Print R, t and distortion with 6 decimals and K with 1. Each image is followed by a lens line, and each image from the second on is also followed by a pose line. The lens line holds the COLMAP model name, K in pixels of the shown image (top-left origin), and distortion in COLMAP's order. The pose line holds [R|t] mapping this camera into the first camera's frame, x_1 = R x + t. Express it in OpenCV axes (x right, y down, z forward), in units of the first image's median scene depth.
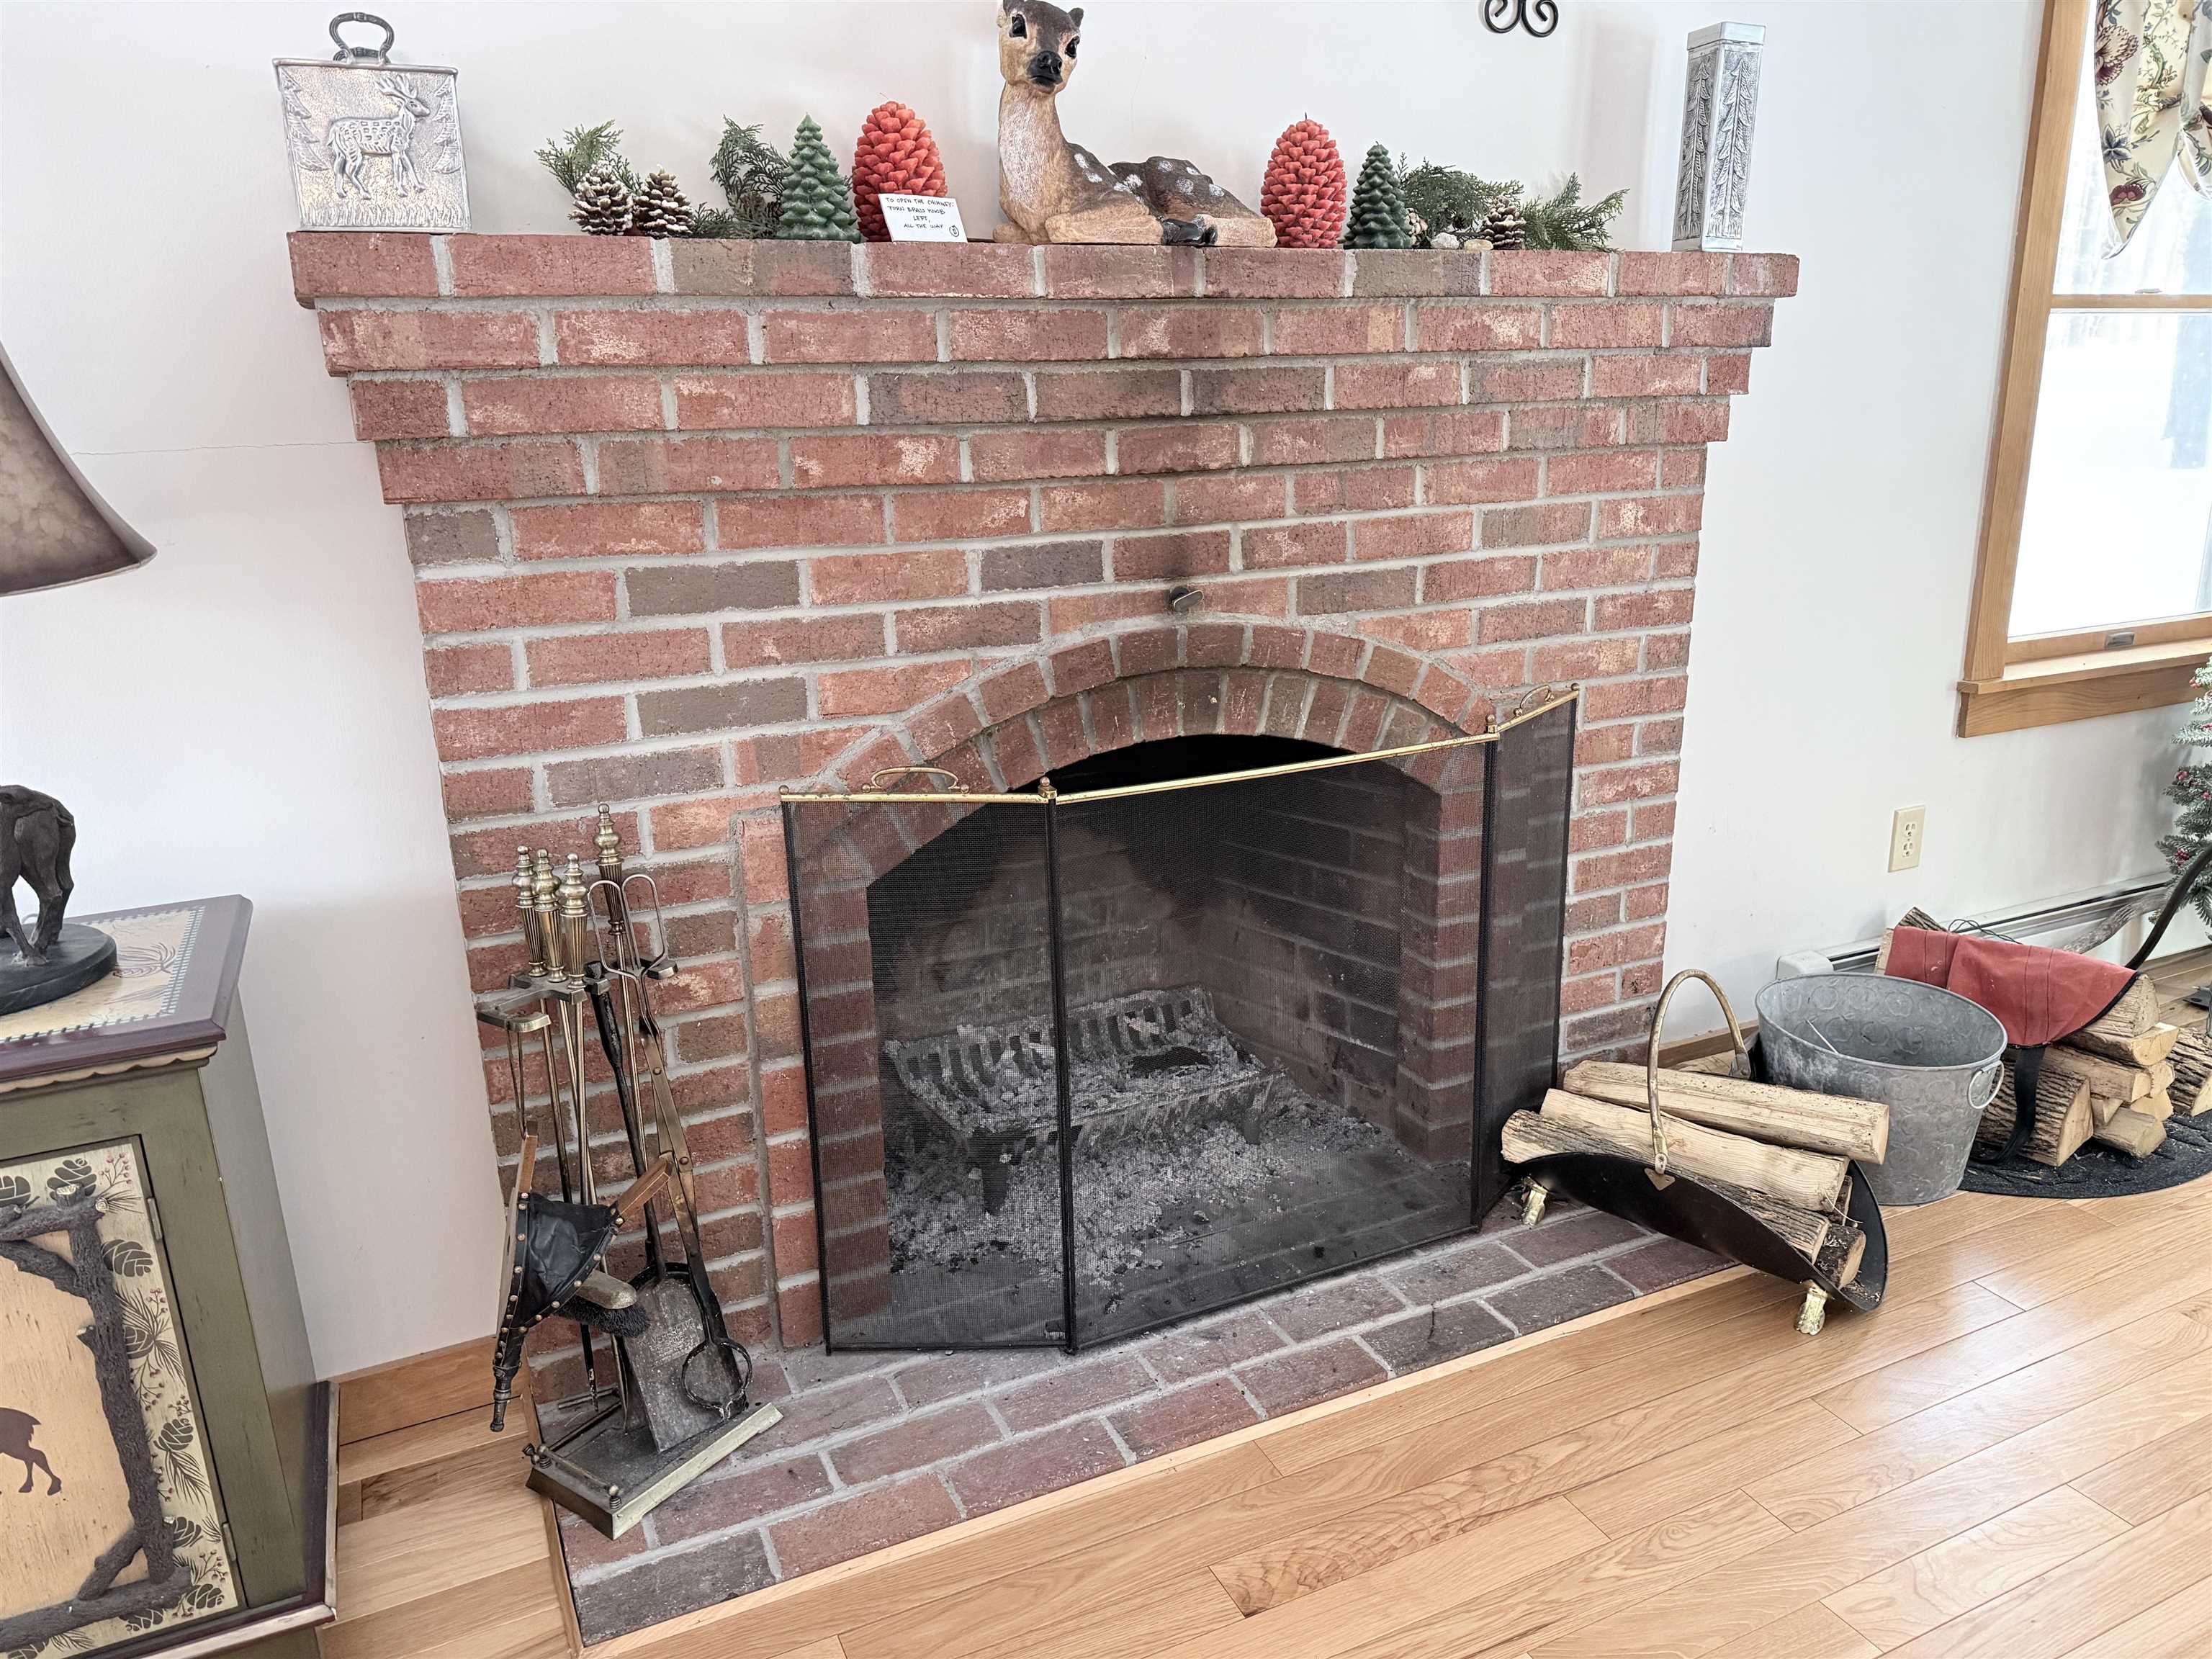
lens RADIAL K [[1538.6, 0, 1106.0], [0, 1538.6, 829.5], [0, 0, 1]] dist [0.165189, -0.327962]
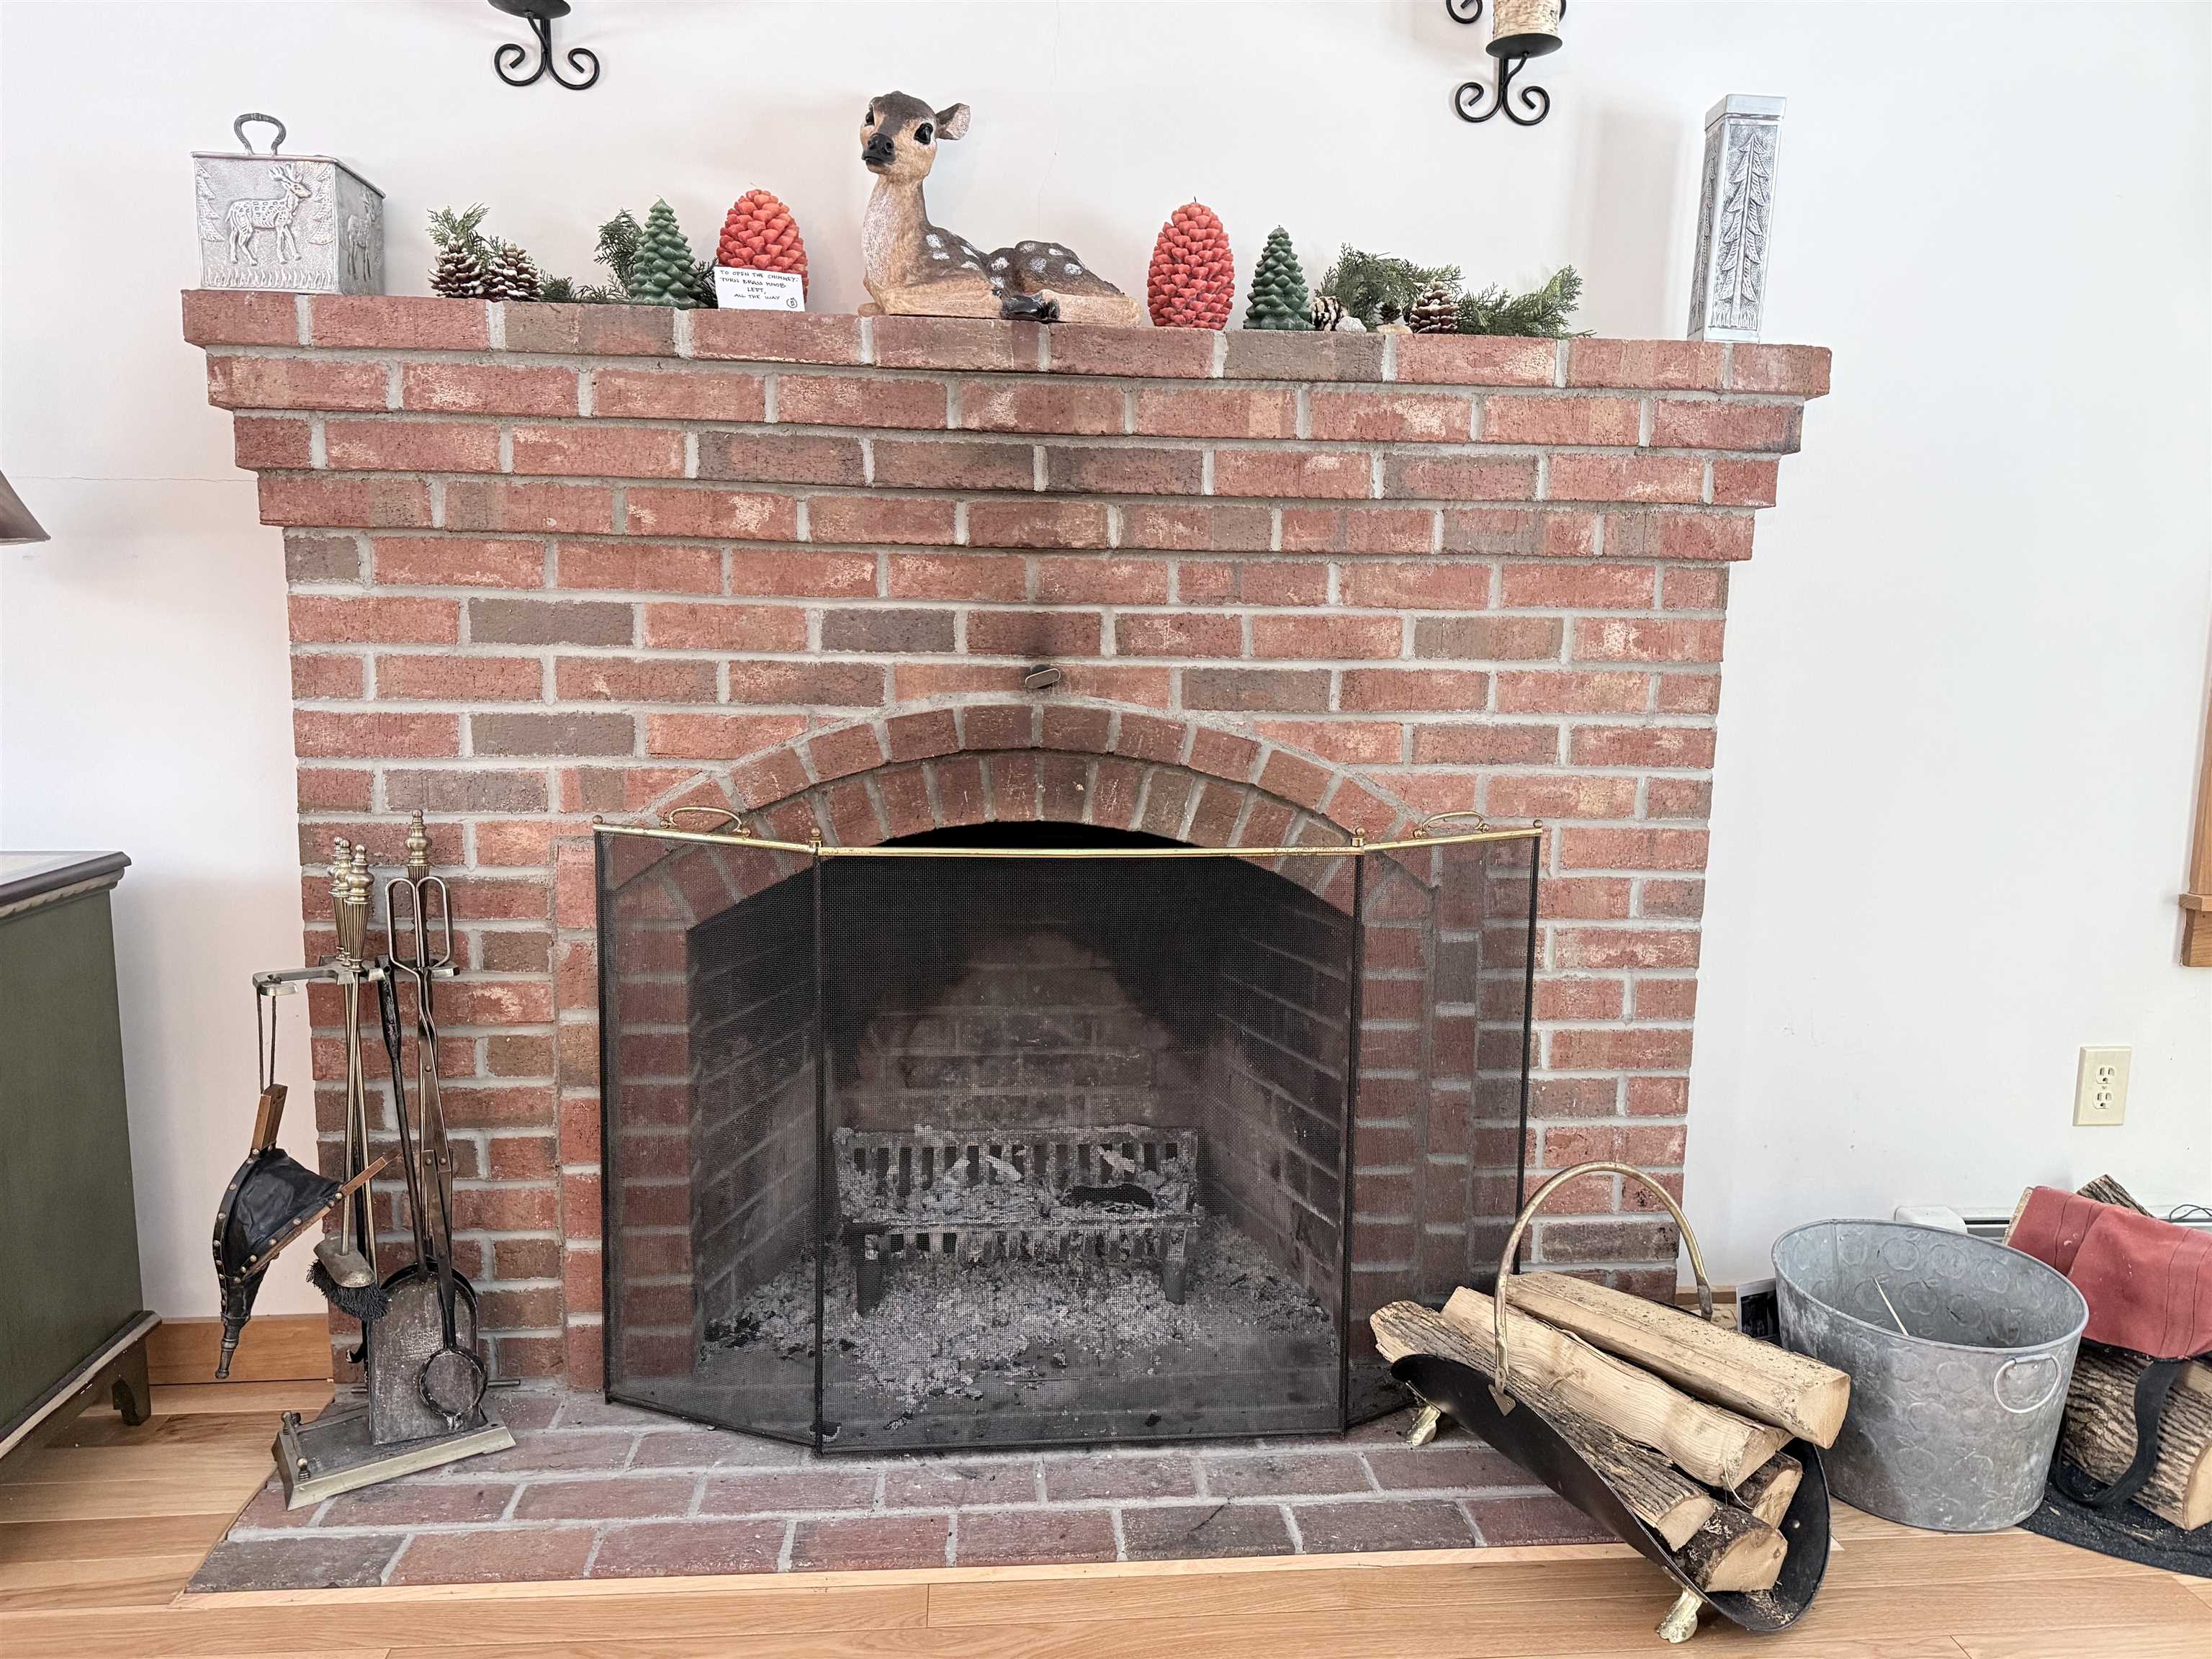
lens RADIAL K [[1538.6, 0, 1106.0], [0, 1538.6, 829.5], [0, 0, 1]] dist [0.165189, -0.327962]
pose [[0.939302, 0.087961, -0.331623, 0.432492], [-0.132109, 0.984775, -0.112987, 0.050920], [0.316636, 0.149939, 0.936622, 0.122470]]
